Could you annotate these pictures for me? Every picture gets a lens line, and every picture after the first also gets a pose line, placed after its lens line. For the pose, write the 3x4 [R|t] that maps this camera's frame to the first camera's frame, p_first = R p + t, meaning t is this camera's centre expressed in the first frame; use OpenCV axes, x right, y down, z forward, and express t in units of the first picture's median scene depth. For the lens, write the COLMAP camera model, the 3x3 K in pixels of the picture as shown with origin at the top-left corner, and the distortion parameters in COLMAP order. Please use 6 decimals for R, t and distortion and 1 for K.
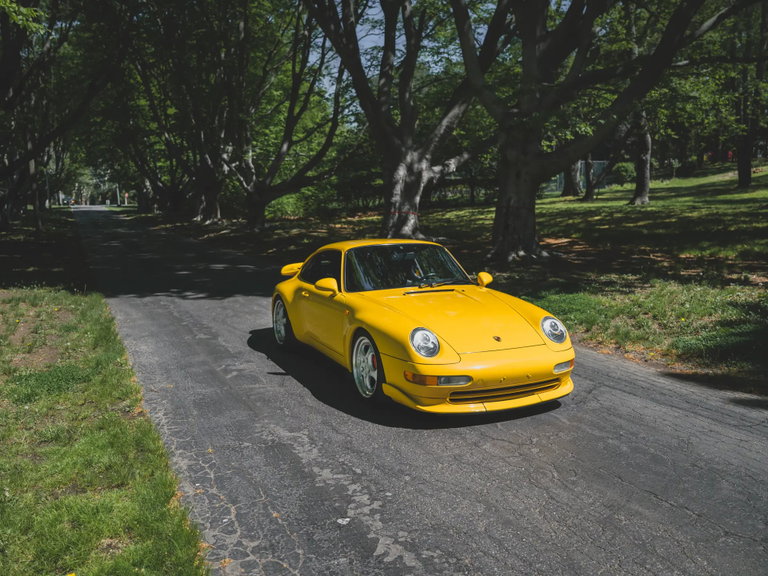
lens RADIAL K [[666.9, 0, 384.0], [0, 666.9, 288.0], [0, 0, 1]] dist [-0.000105, -0.000601]
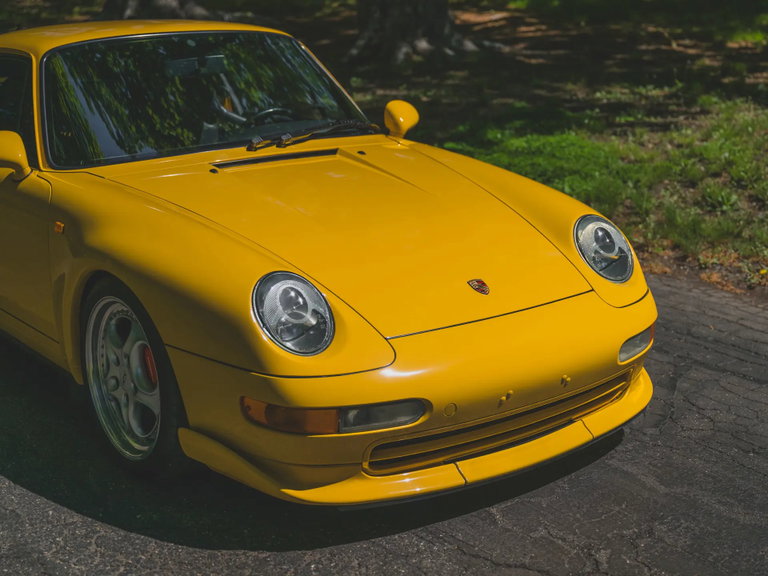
lens RADIAL K [[1283.9, 0, 416.3], [0, 1283.9, 287.6], [0, 0, 1]] dist [-0.021230, 0.008904]
pose [[0.972622, -0.061668, 0.224060, -0.024944], [0.030616, 0.989748, 0.139505, -0.023026], [-0.230366, -0.128826, 0.964539, 0.273446]]
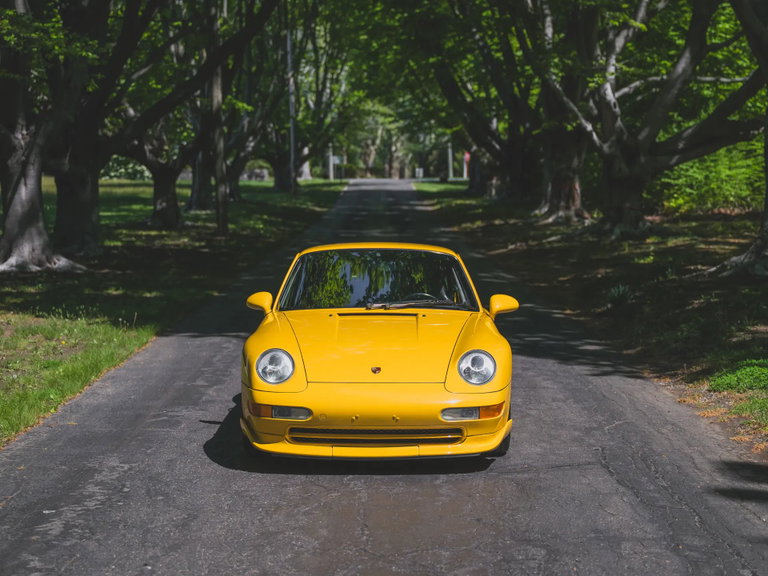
lens RADIAL K [[1641.7, 0, 384.0], [0, 1641.7, 288.0], [0, 0, 1]] dist [0.007053, 0.097988]
pose [[0.906441, 0.029943, -0.421269, 0.870382], [-0.053853, 0.997536, -0.044972, 0.059393], [0.418885, 0.063452, 0.905820, -0.640300]]
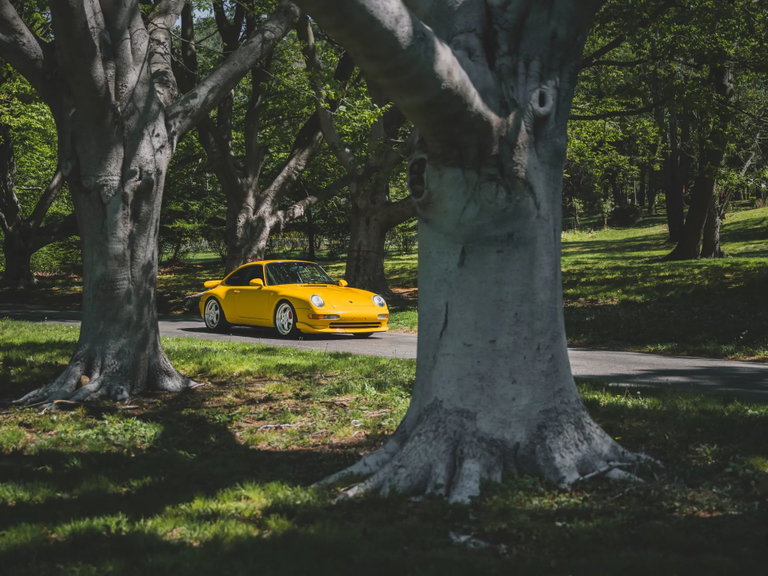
lens RADIAL K [[1283.9, 0, 416.3], [0, 1283.9, 287.6], [0, 0, 1]] dist [-0.021230, 0.008904]
pose [[0.975553, 0.010430, 0.219517, -0.457955], [0.013808, 0.993990, -0.108593, 0.421350], [-0.219330, 0.108969, 0.969546, -2.632389]]
